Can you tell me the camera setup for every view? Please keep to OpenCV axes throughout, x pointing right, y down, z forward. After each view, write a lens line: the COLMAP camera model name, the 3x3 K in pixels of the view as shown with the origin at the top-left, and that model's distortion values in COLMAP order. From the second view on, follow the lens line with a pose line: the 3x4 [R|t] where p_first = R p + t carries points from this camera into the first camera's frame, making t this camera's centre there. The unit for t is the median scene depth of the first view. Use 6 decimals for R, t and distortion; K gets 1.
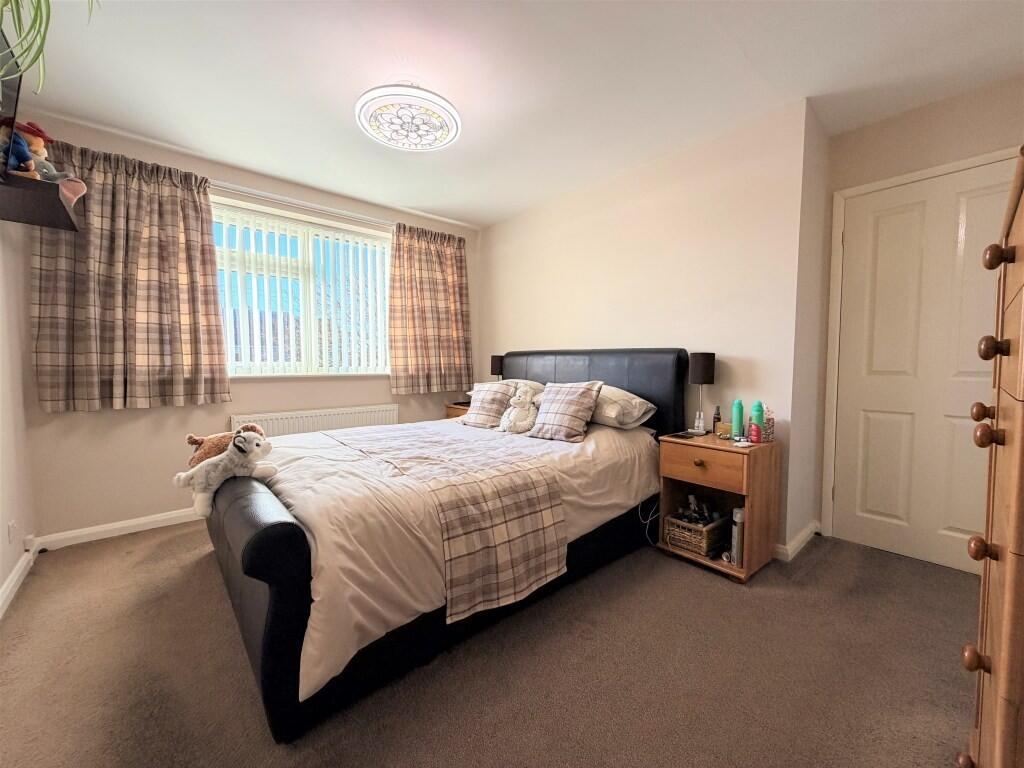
lens RADIAL K [[409.0, 0, 512.0], [0, 409.0, 384.0], [0, 0, 1]] dist [-0.000237, 0.000059]
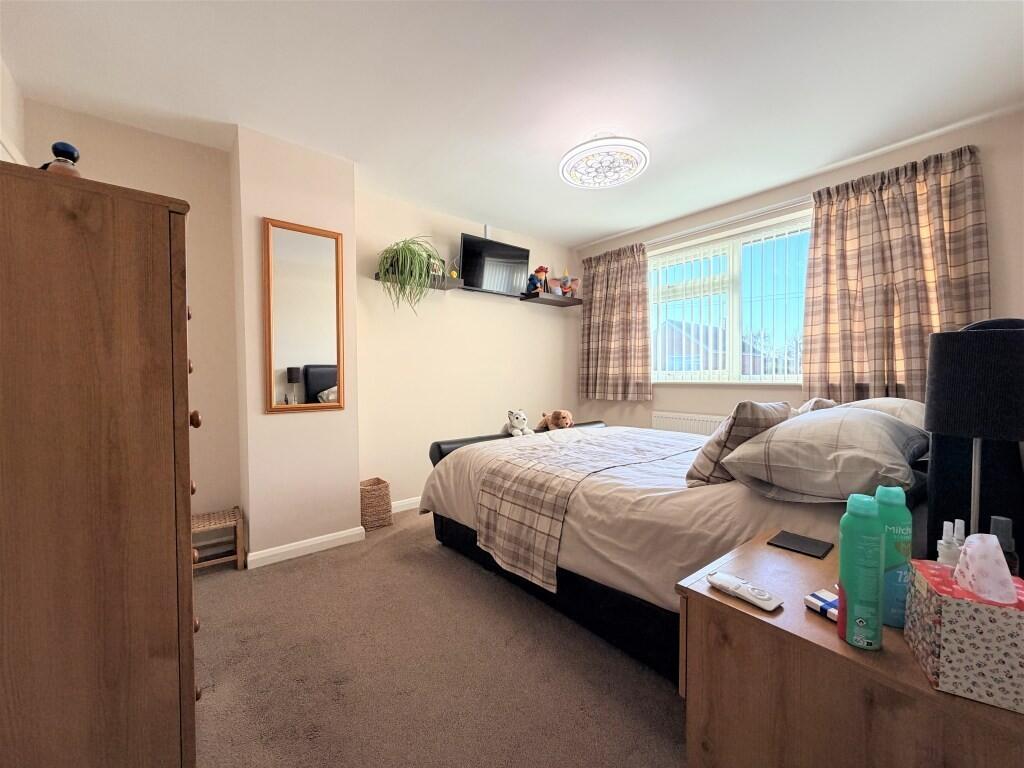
lens RADIAL K [[409.0, 0, 512.0], [0, 409.0, 384.0], [0, 0, 1]] dist [-0.000237, 0.000059]
pose [[-0.025372, 0.024267, -0.999383, 0.698374], [-0.038551, 0.998938, 0.025235, -0.028687], [0.998934, 0.039167, -0.024409, 0.592033]]
